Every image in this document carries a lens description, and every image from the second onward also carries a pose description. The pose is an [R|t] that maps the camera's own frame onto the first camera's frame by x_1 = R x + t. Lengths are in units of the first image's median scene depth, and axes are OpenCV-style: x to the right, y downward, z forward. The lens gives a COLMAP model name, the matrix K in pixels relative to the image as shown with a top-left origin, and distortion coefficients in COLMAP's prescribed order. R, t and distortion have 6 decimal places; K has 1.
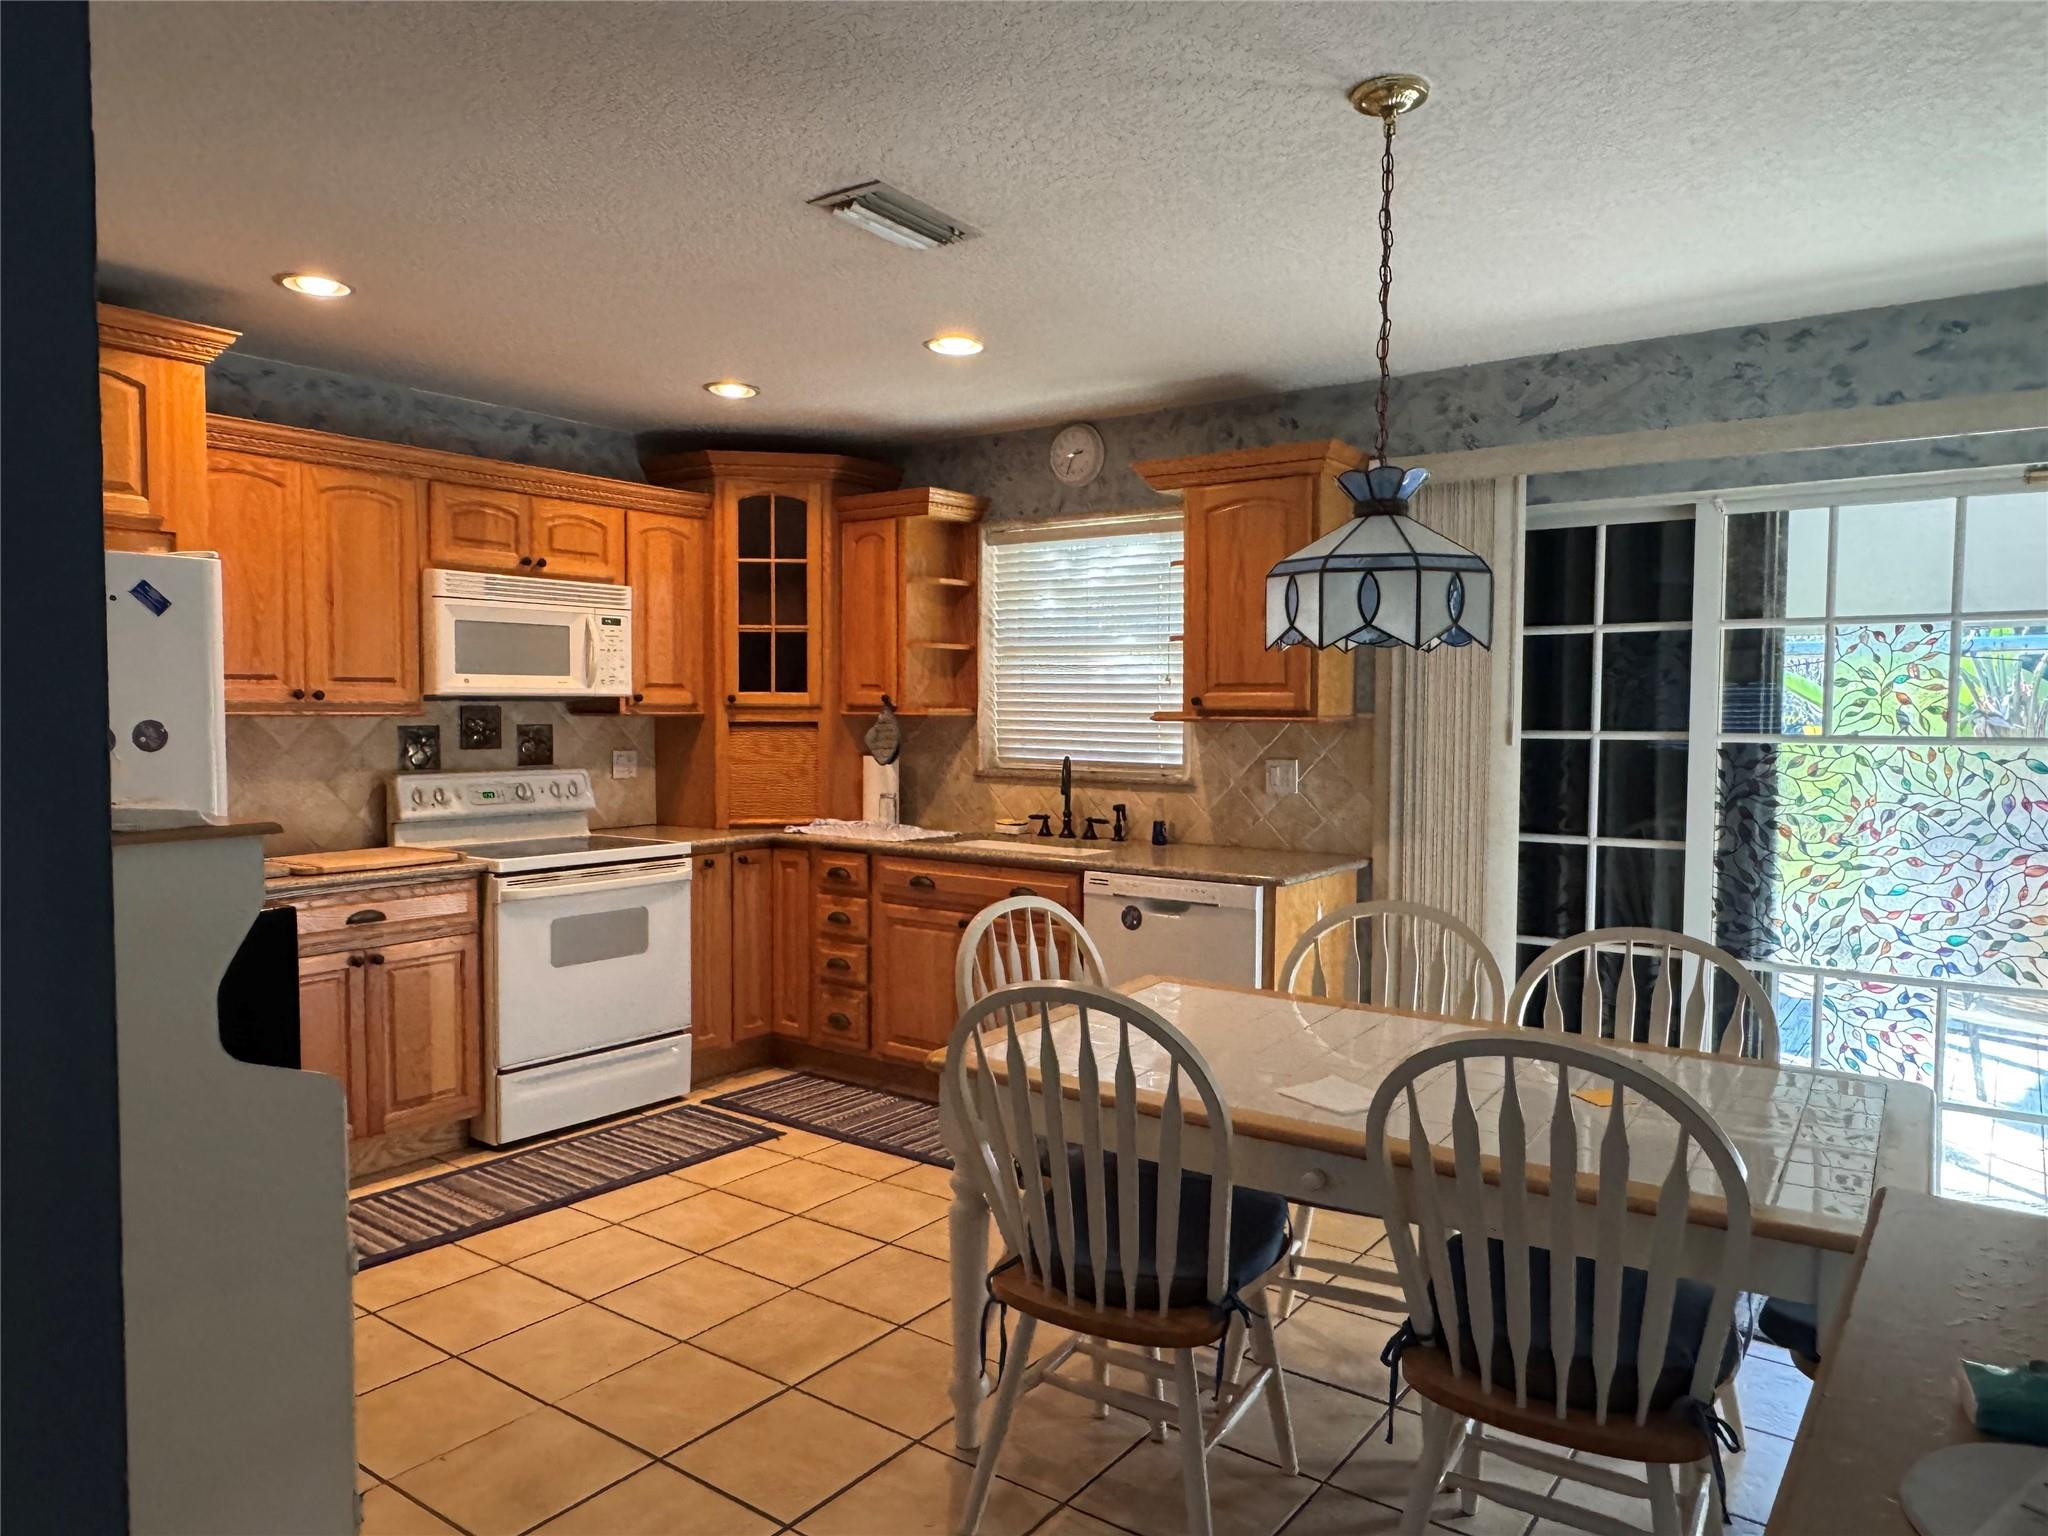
lens RADIAL K [[1378.5, 0, 1019.7], [0, 1378.5, 764.1], [0, 0, 1]] dist [0.019357, -0.001872]
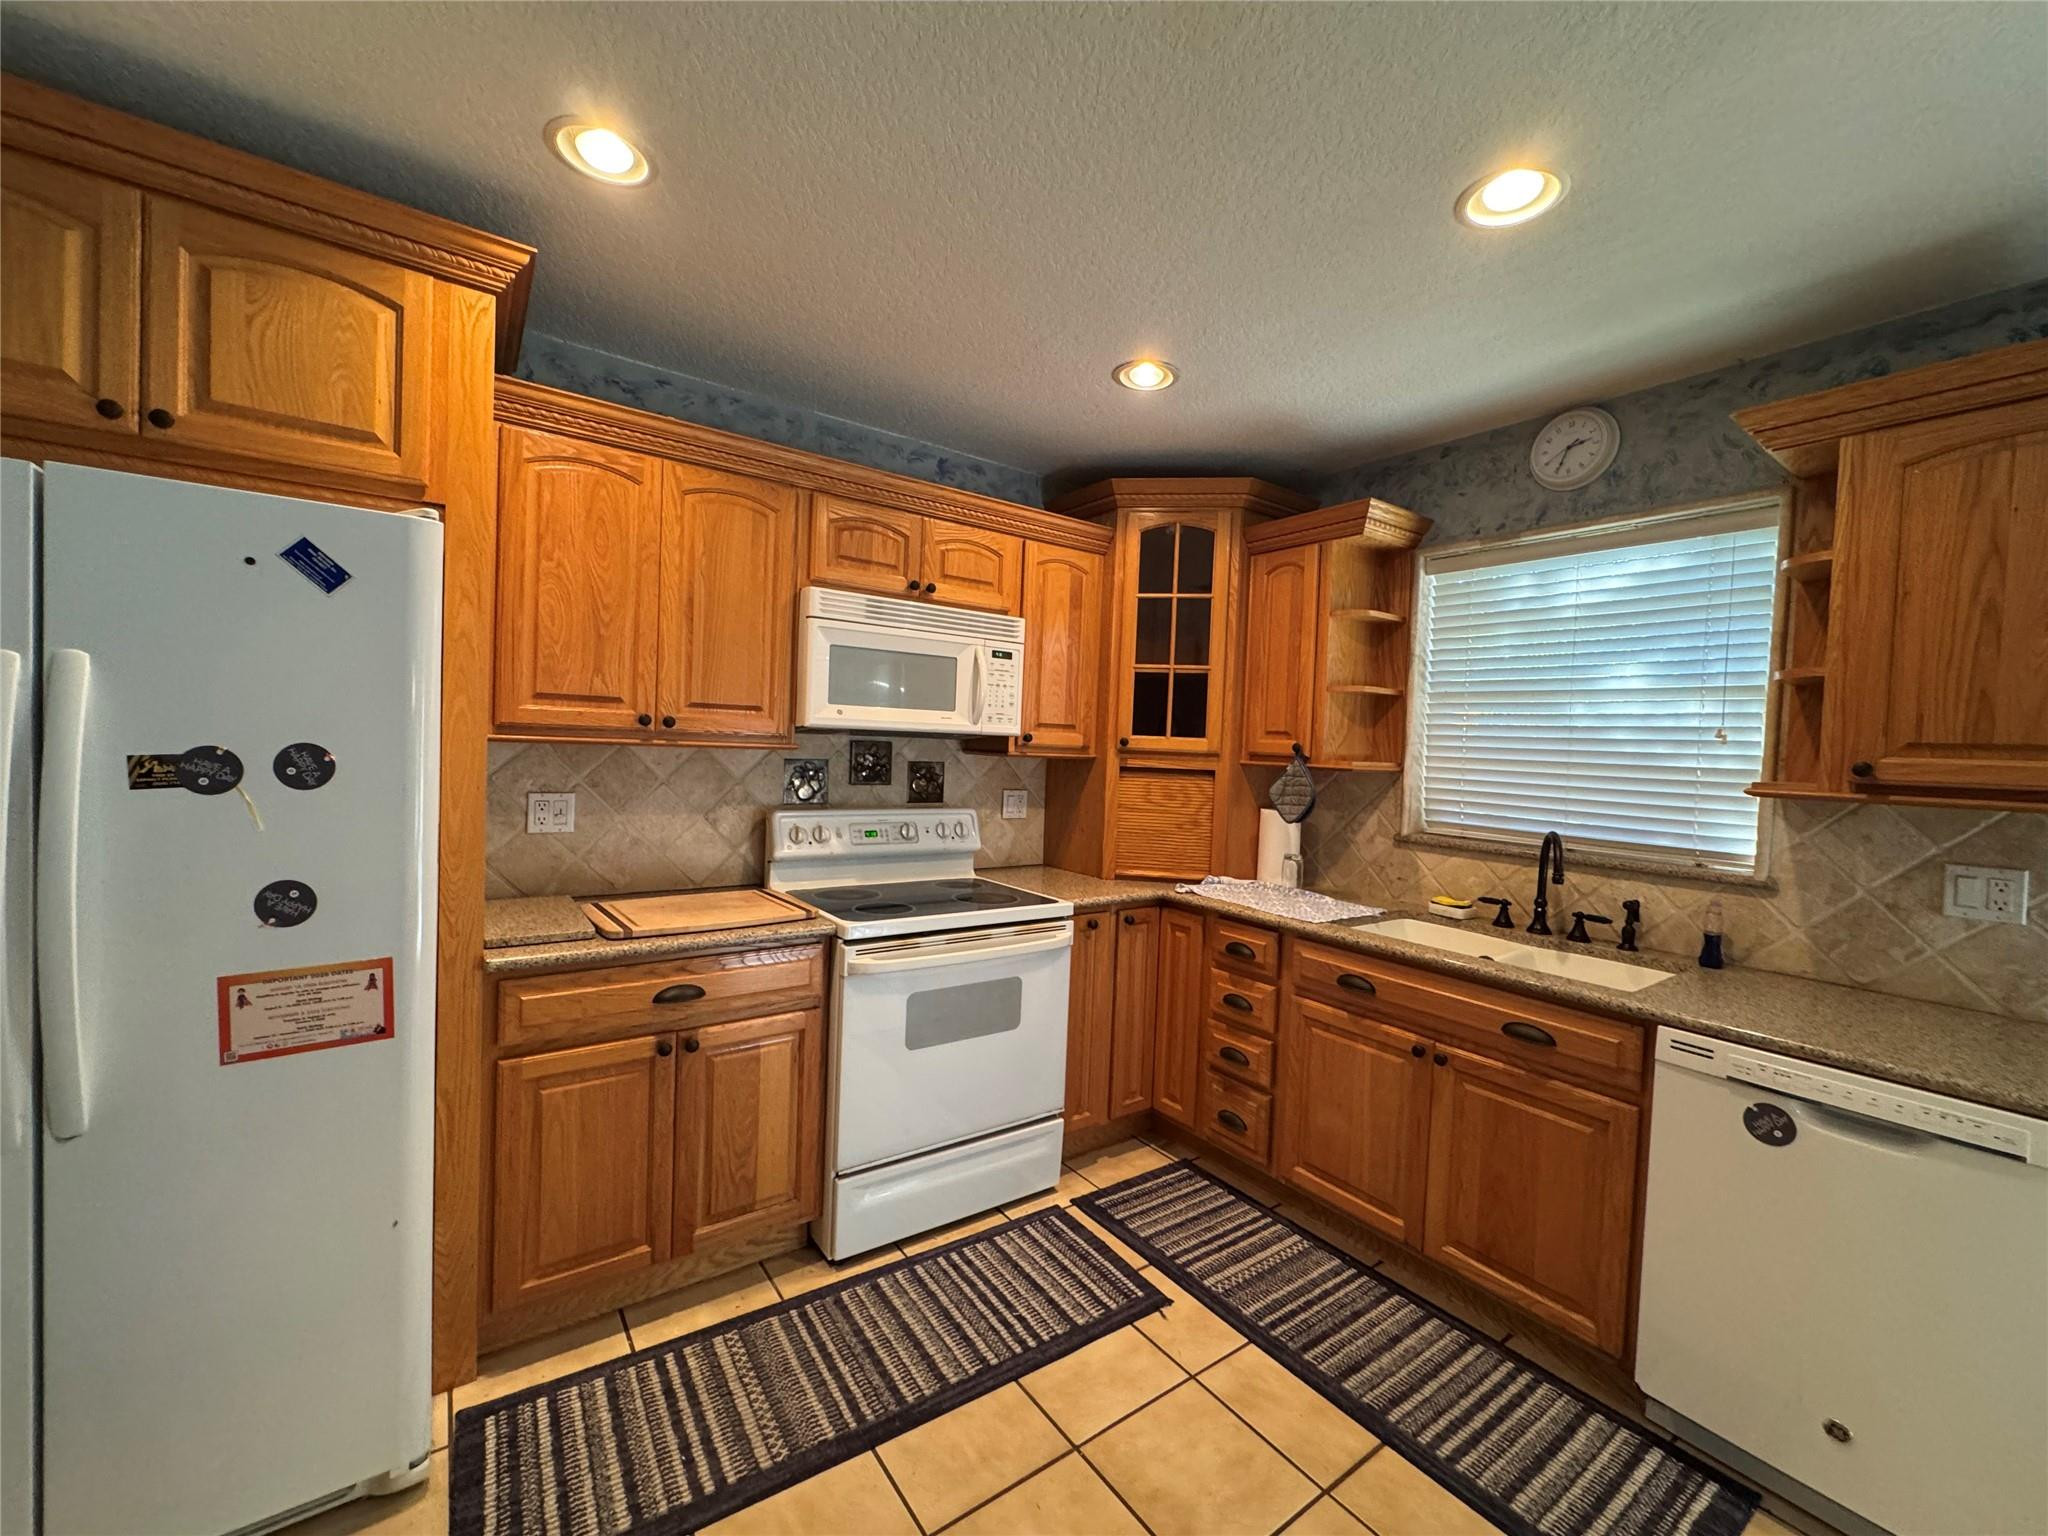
lens RADIAL K [[795.7, 0, 1015.8], [0, 795.7, 761.6], [0, 0, 1]] dist [-0.001343, -0.000008]
pose [[0.947311, 0.040885, -0.317696, -0.115715], [-0.049344, 0.998608, -0.018622, -0.022355], [0.316493, 0.033317, 0.948010, 0.505462]]
